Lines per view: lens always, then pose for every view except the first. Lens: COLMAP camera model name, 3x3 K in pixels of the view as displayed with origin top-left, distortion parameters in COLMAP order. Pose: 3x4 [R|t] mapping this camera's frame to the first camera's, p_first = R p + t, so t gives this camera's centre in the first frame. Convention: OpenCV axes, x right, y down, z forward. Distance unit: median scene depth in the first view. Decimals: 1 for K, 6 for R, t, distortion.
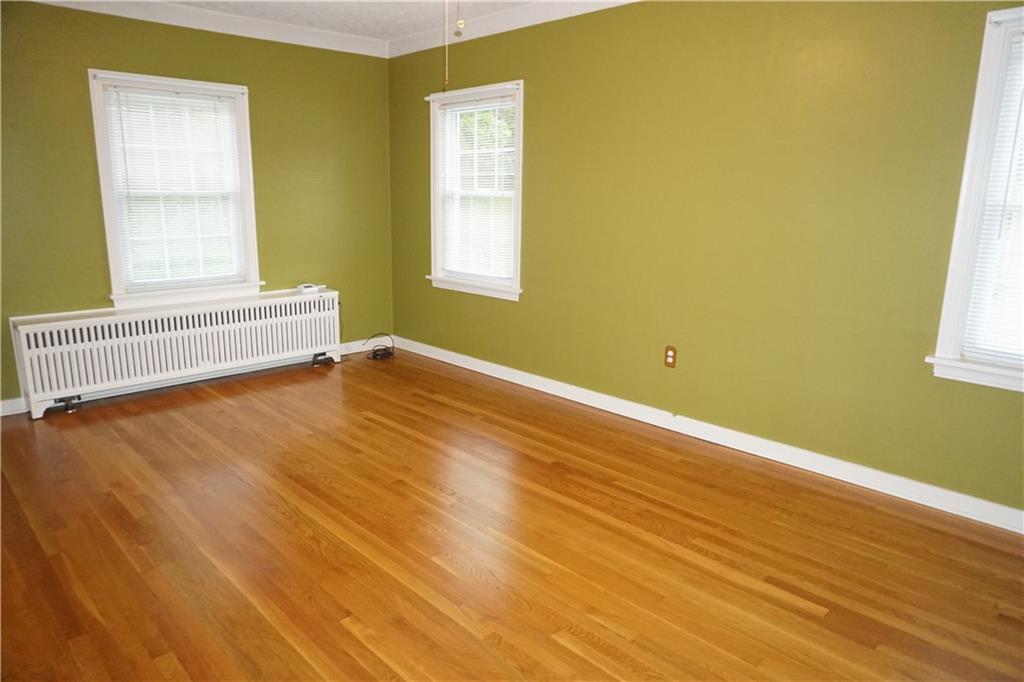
lens RADIAL K [[683.0, 0, 503.6], [0, 683.0, 323.6], [0, 0, 1]] dist [-0.029691, 0.002612]
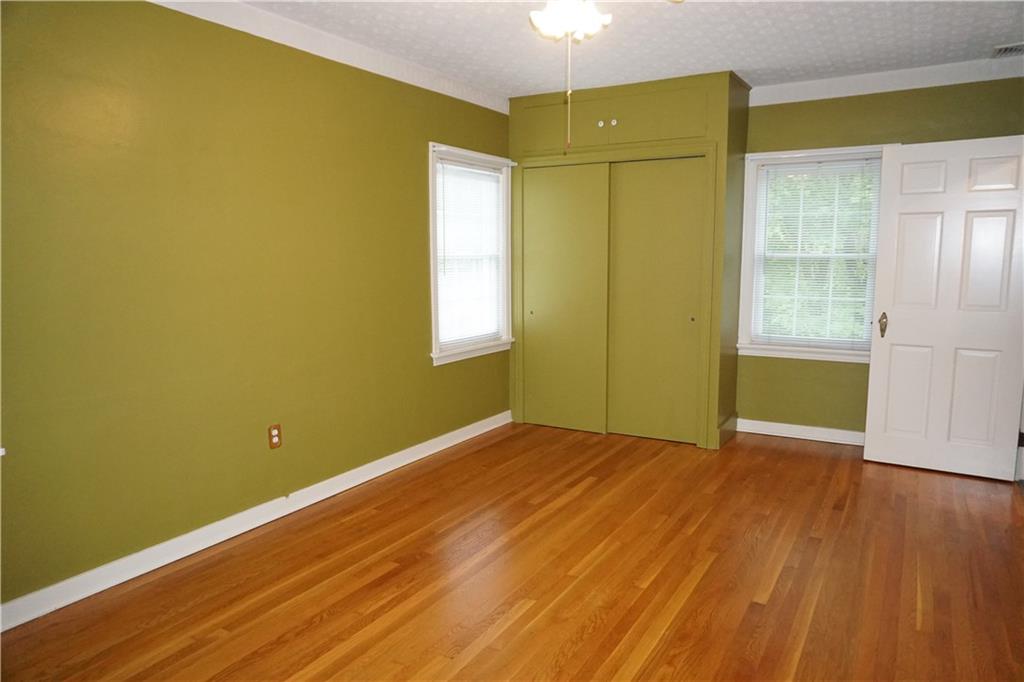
lens RADIAL K [[683.0, 0, 517.2], [0, 683.0, 343.8], [0, 0, 1]] dist [-0.029691, 0.002612]
pose [[-0.273144, -0.138303, 0.951979, -0.697515], [0.191020, 0.962107, 0.194582, -0.187201], [-0.942817, 0.234996, -0.236375, 0.925157]]
